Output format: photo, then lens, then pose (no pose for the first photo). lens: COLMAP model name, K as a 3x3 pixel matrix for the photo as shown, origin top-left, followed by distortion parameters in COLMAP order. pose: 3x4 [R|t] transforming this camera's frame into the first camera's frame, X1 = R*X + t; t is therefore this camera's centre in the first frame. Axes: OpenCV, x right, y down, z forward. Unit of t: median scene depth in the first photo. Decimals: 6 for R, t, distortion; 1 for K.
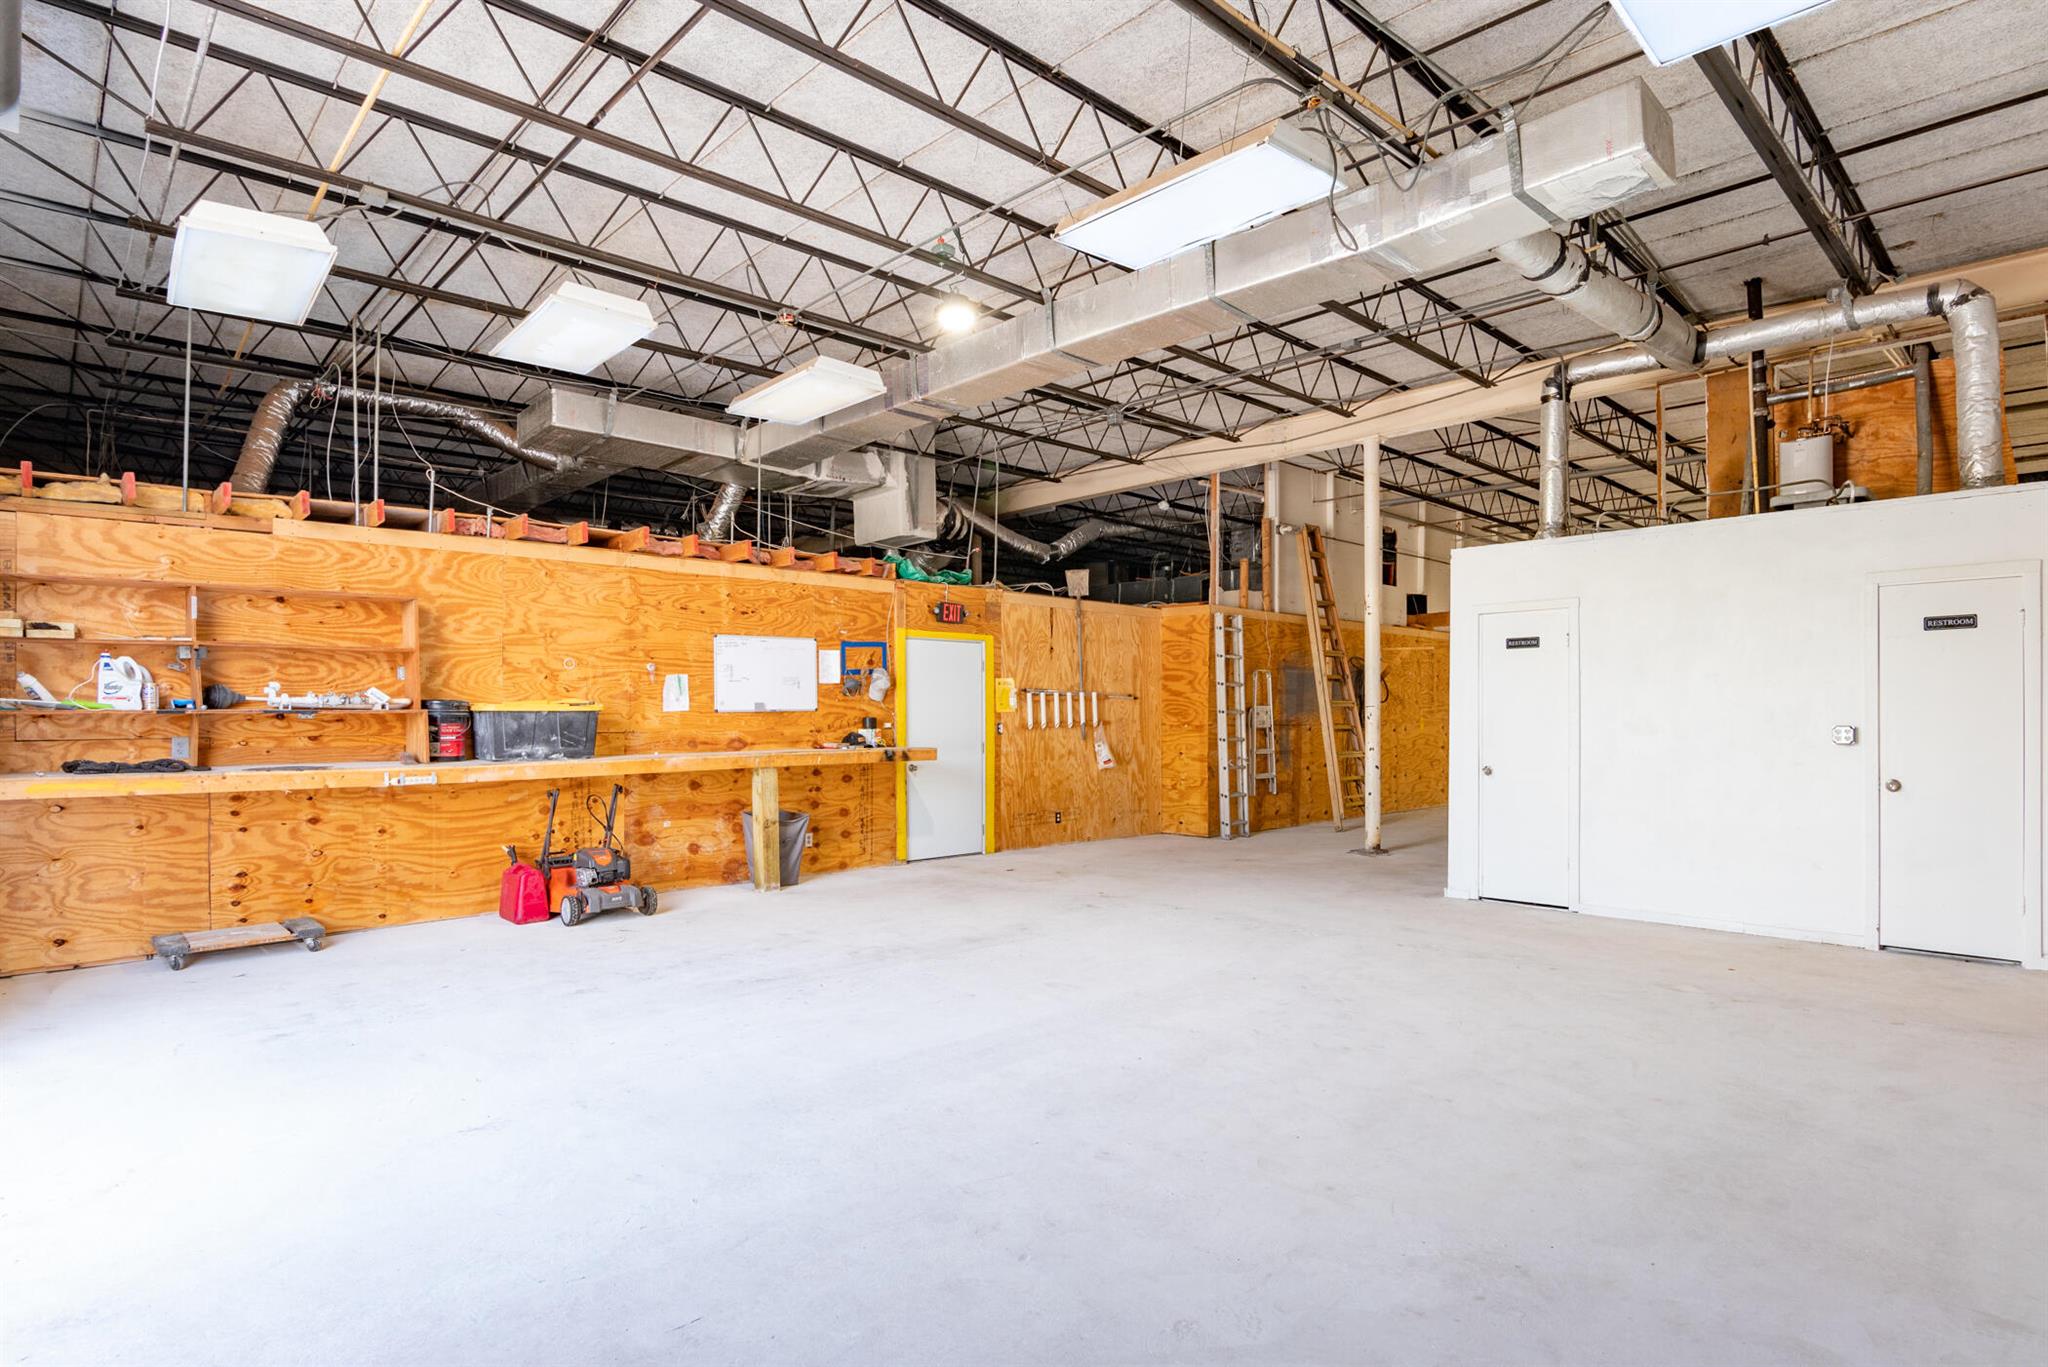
lens RADIAL K [[1040.4, 0, 1051.9], [0, 1040.4, 708.6], [0, 0, 1]] dist [-0.015243, -0.001929]
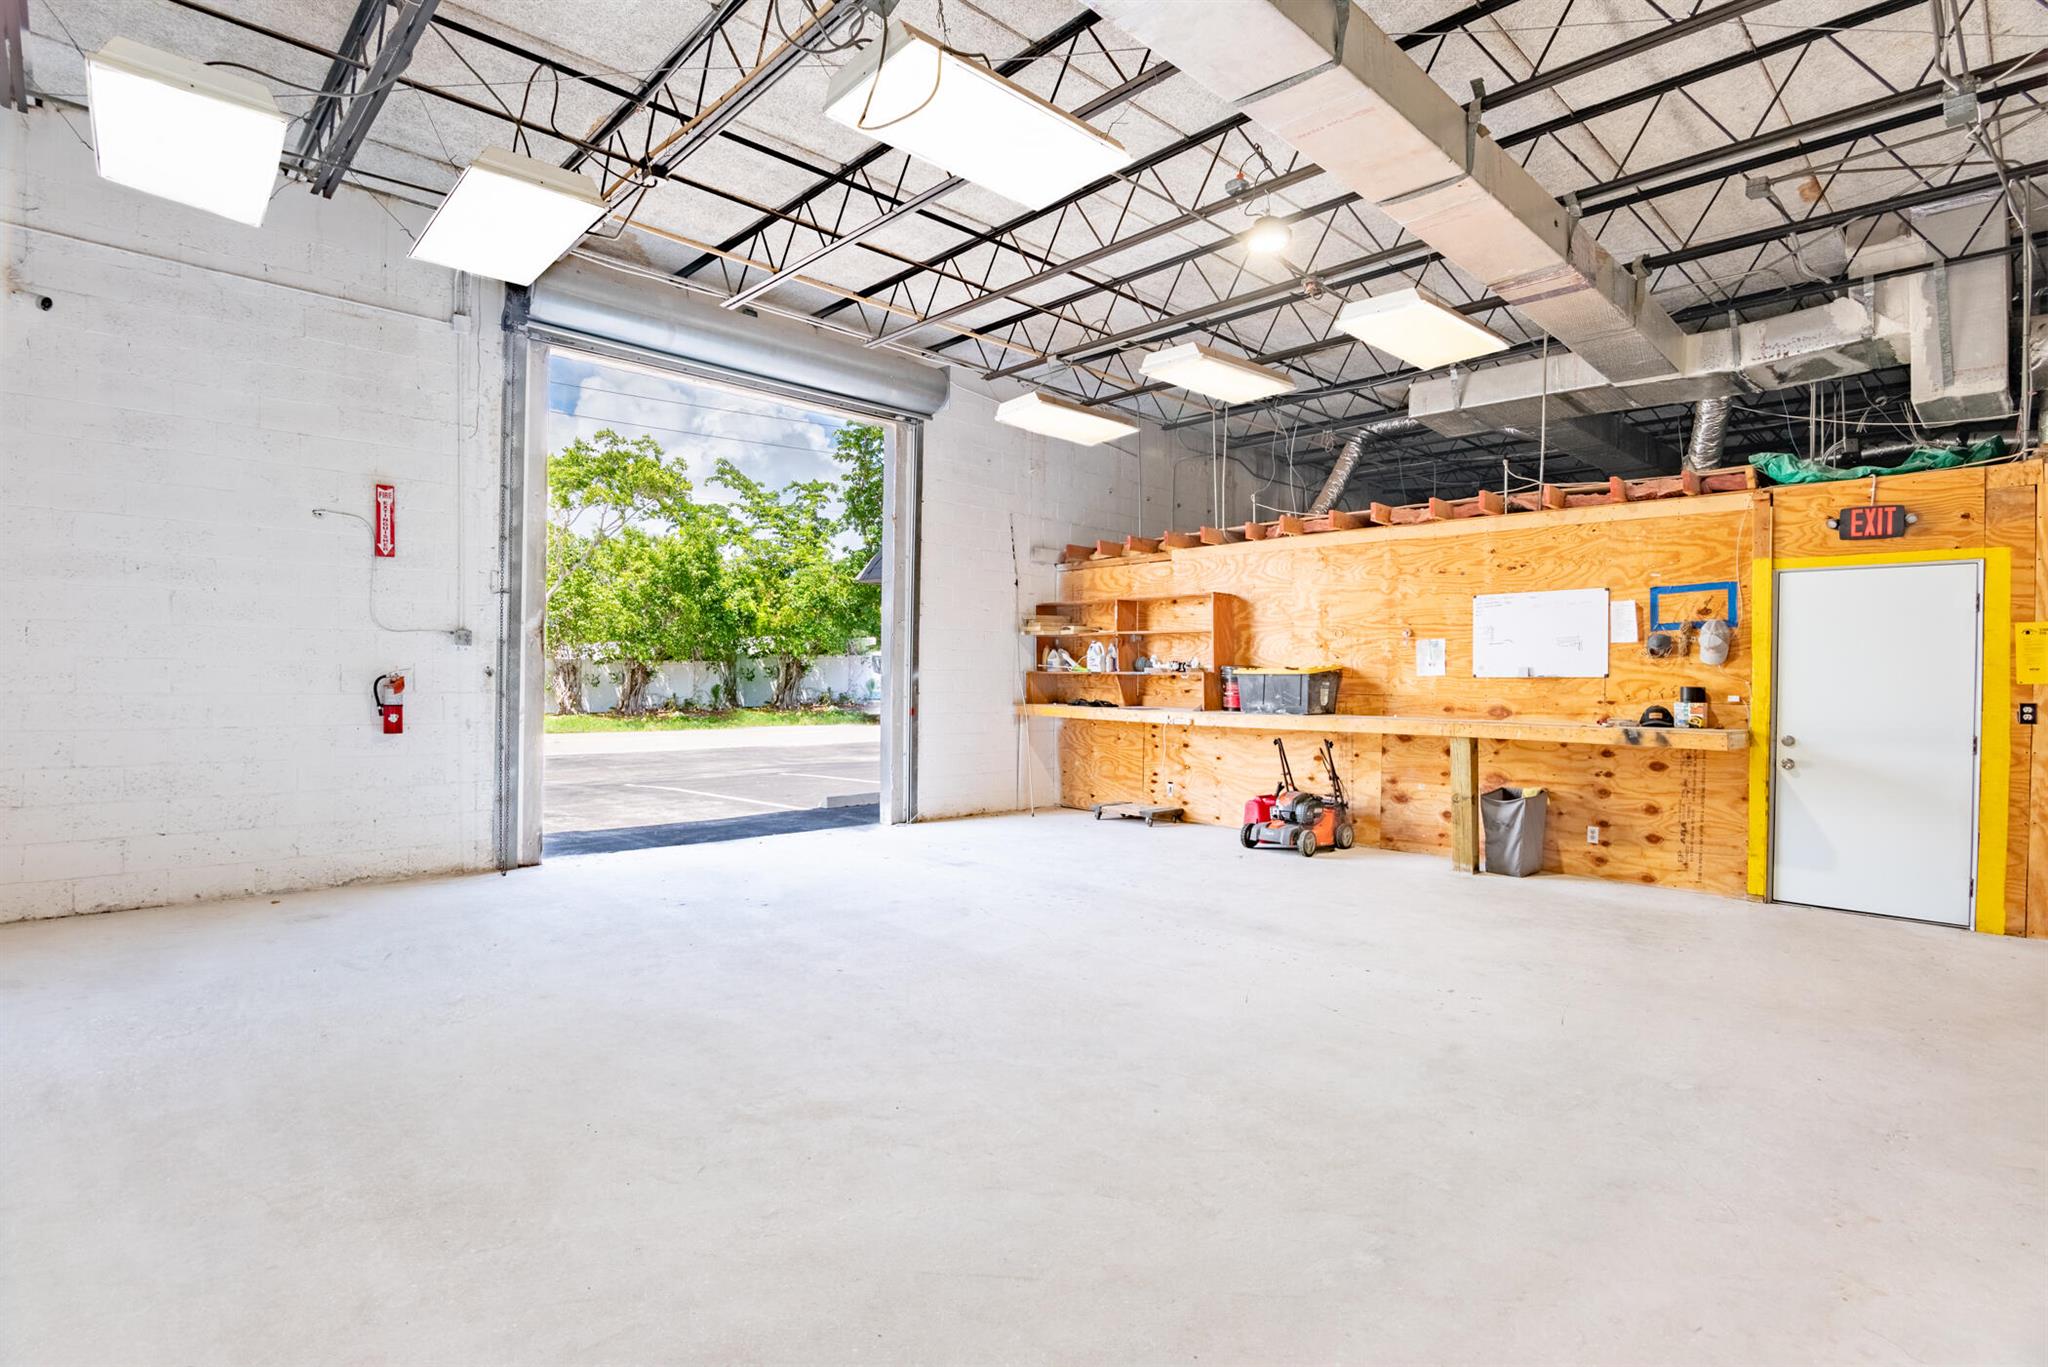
lens RADIAL K [[1040.4, 0, 1043.6], [0, 1040.4, 672.1], [0, 0, 1]] dist [-0.015243, -0.001929]
pose [[0.000759, 0.001337, -0.999999, 0.607262], [-0.006922, 0.999975, 0.001332, 0.000114], [0.999976, 0.006921, 0.000768, 0.591500]]
